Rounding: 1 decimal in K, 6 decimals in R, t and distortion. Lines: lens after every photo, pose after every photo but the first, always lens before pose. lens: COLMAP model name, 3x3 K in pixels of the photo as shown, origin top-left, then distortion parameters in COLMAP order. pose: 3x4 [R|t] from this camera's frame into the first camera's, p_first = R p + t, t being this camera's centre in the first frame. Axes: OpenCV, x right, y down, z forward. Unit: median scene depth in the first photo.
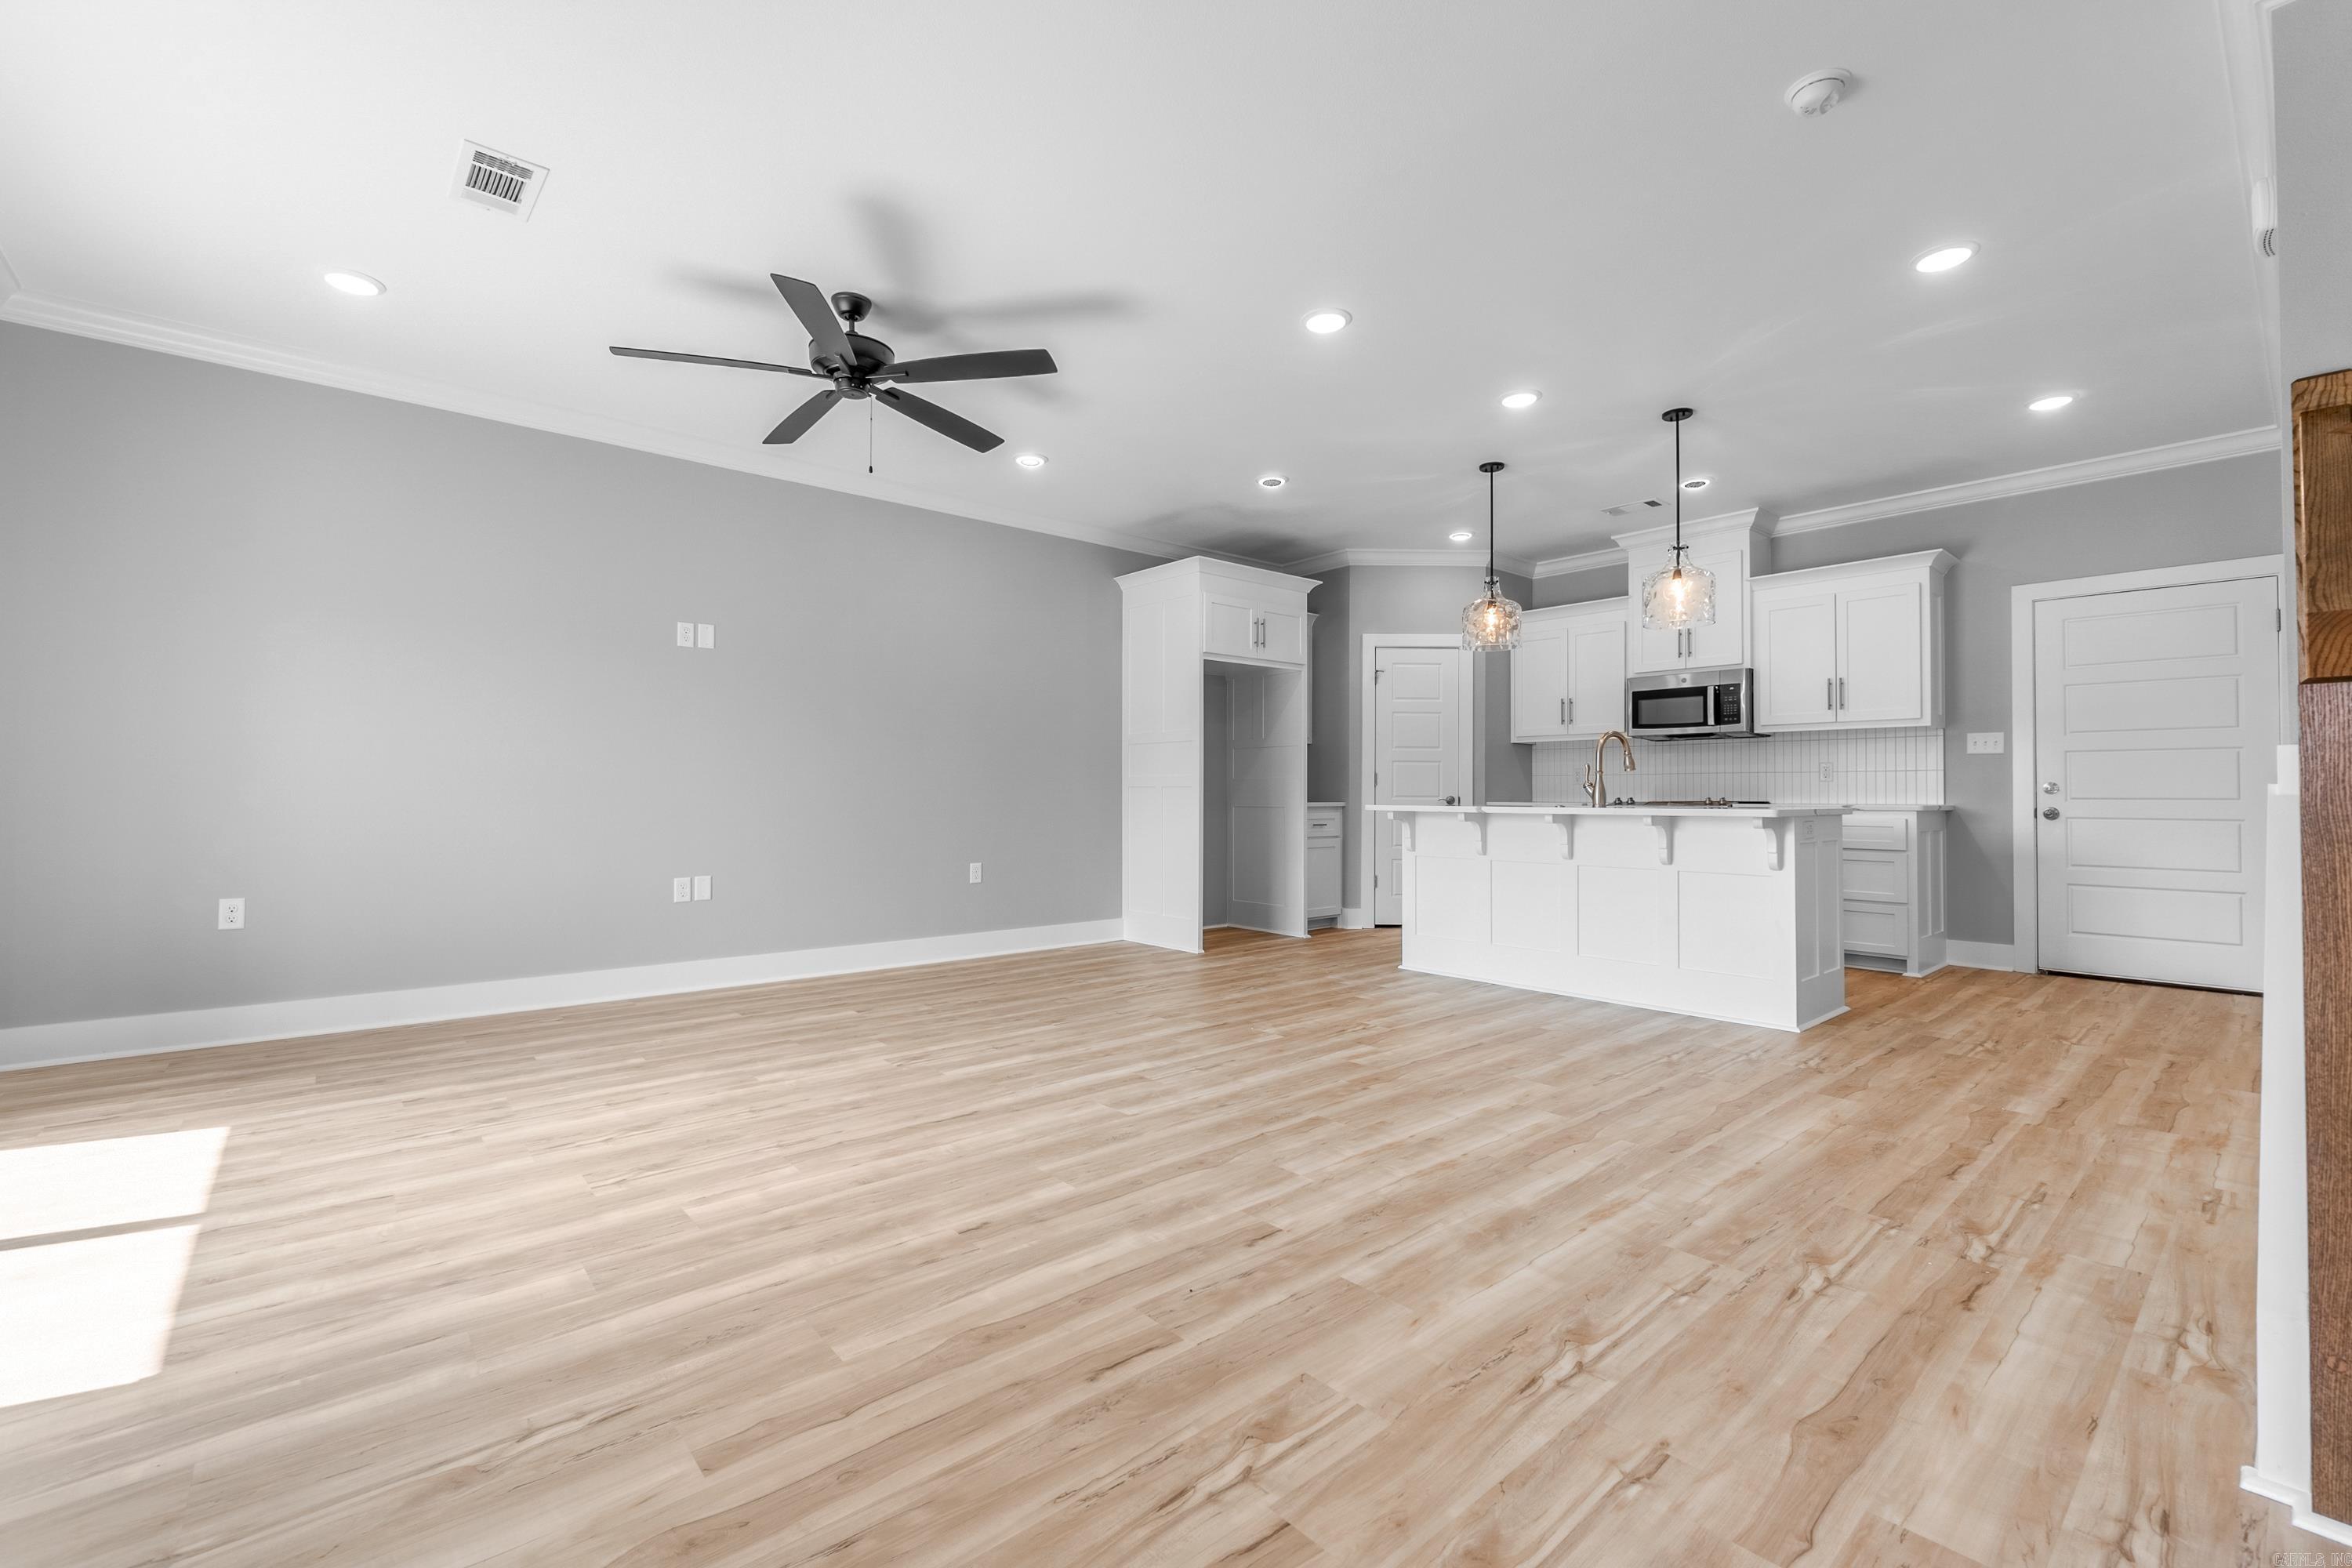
lens RADIAL K [[1002.0, 0, 1179.0], [0, 1002.0, 775.6], [0, 0, 1]] dist [-0.003274, -0.001347]
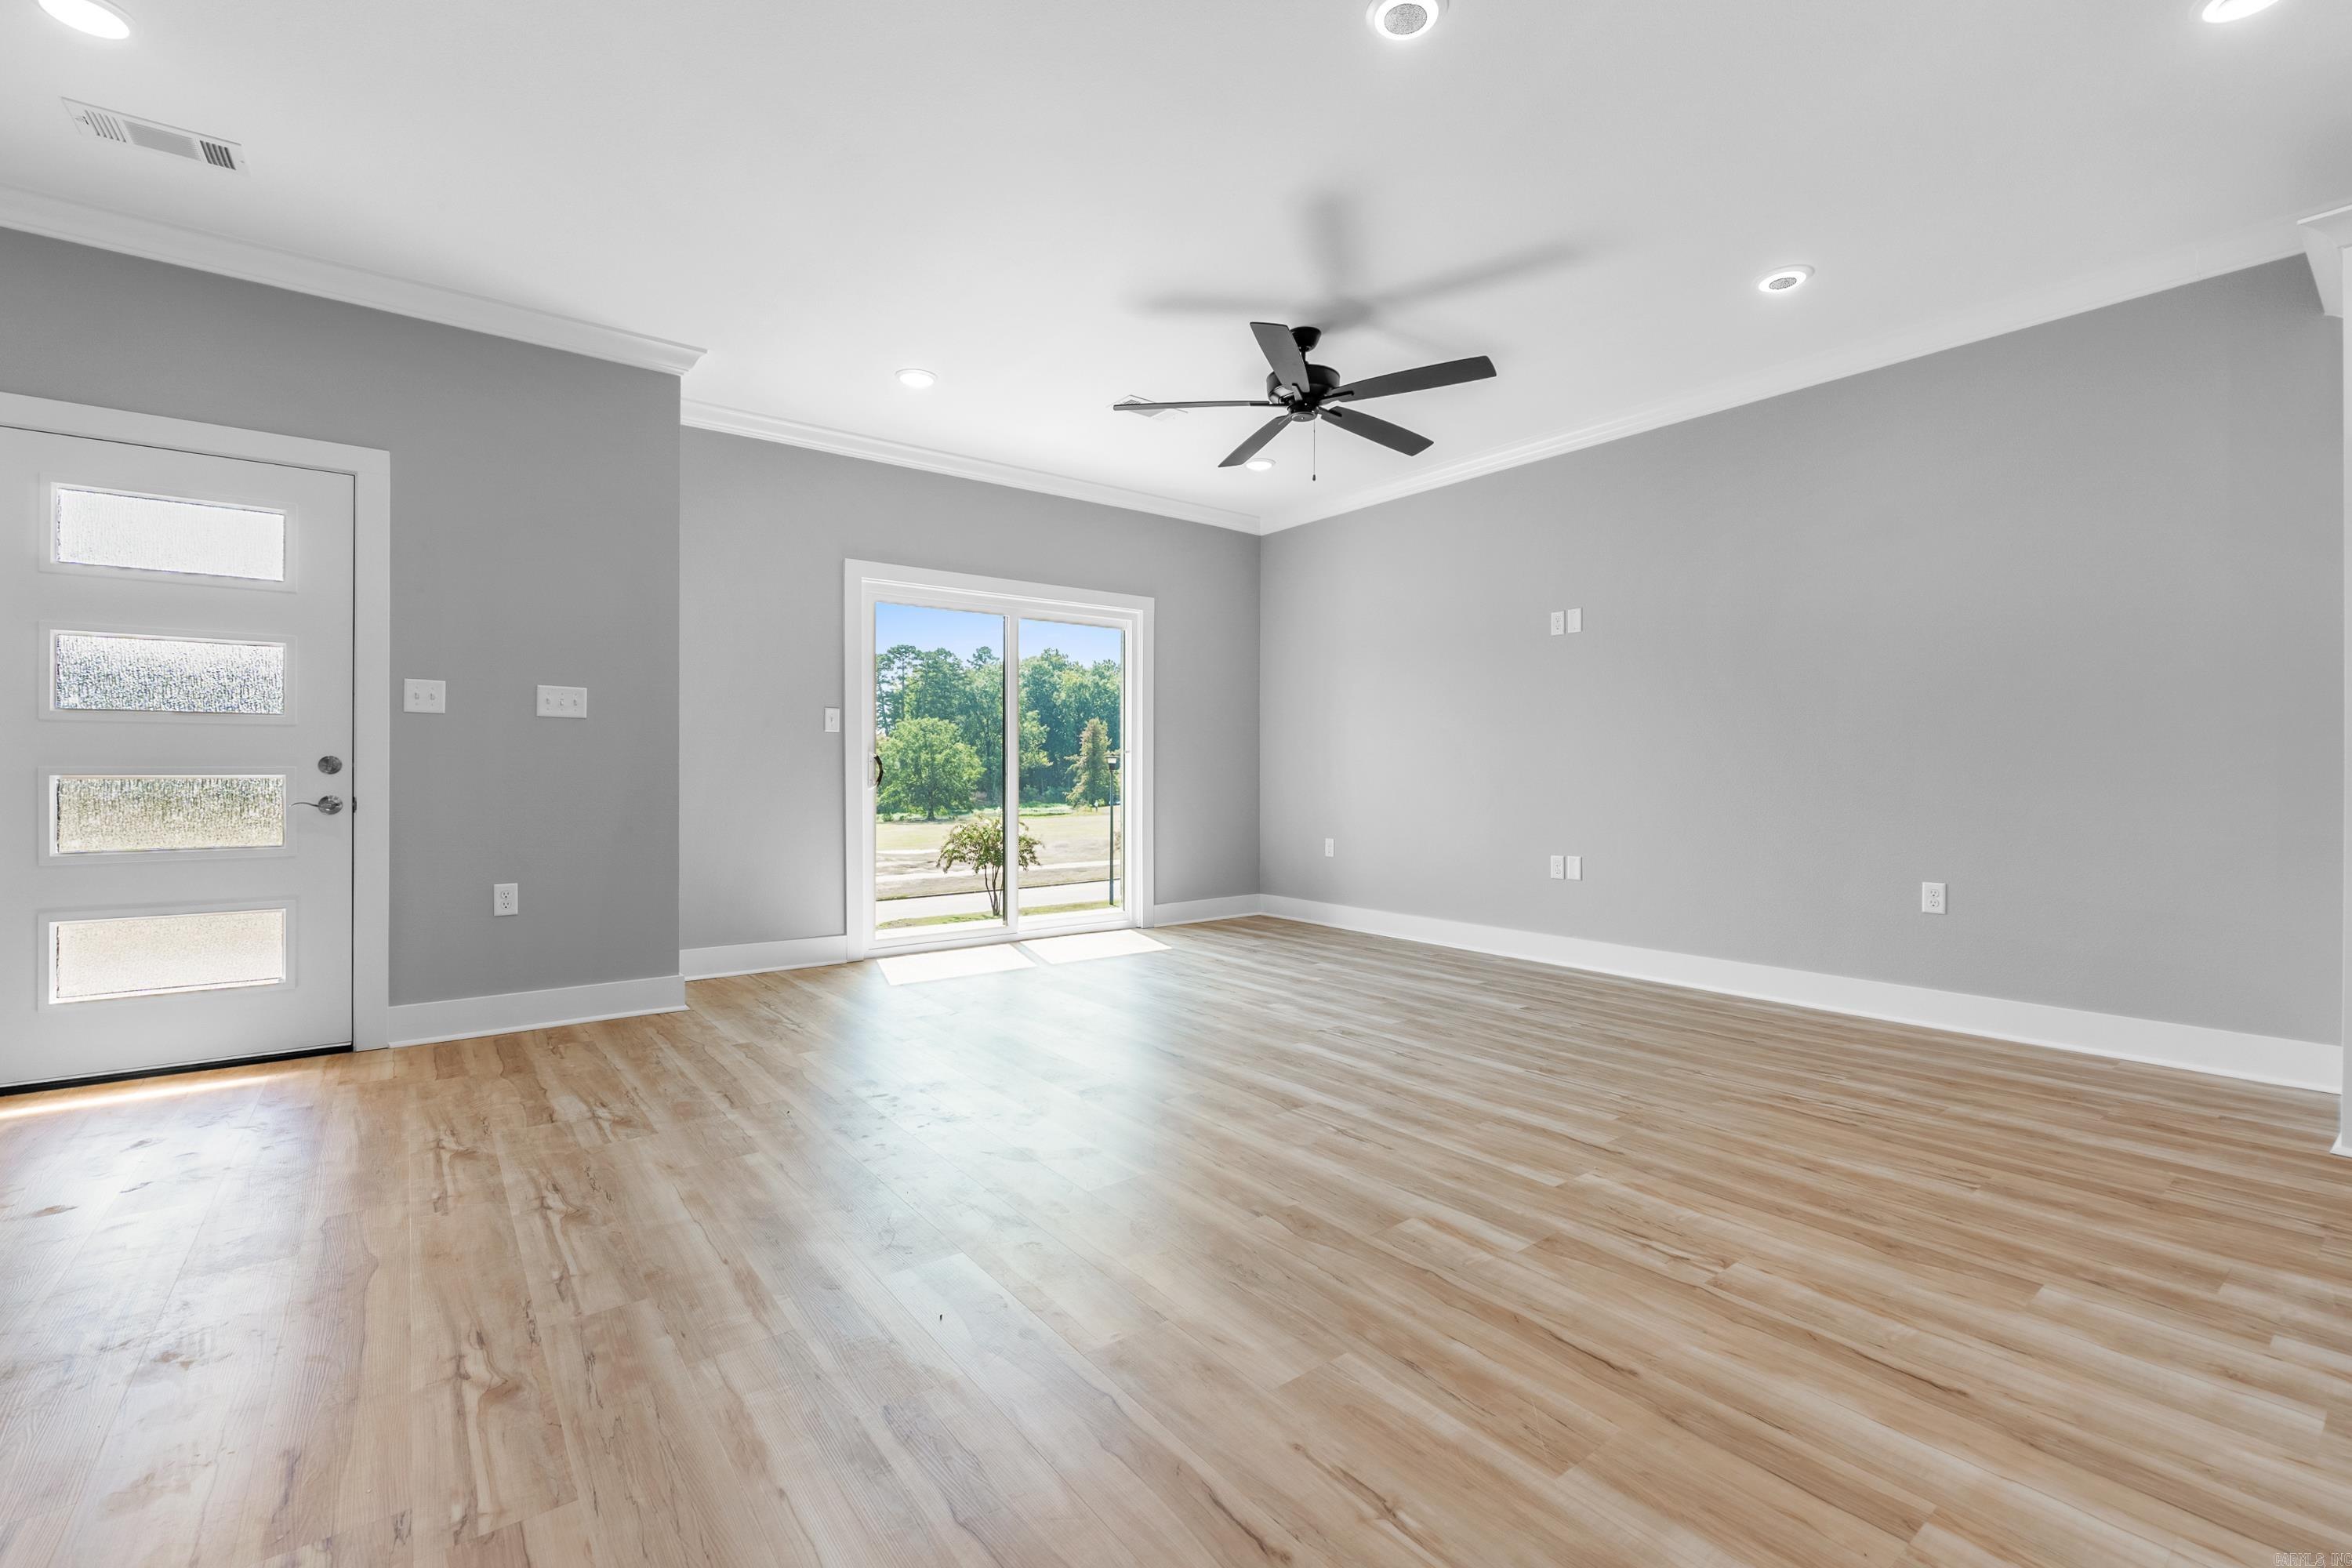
lens RADIAL K [[1002.0, 0, 1177.9], [0, 1002.0, 772.8], [0, 0, 1]] dist [-0.003274, -0.001347]
pose [[-0.058385, -0.001464, -0.998293, 0.540903], [0.017755, 0.999839, -0.002505, 0.009979], [0.998136, -0.017871, -0.058349, 0.620121]]
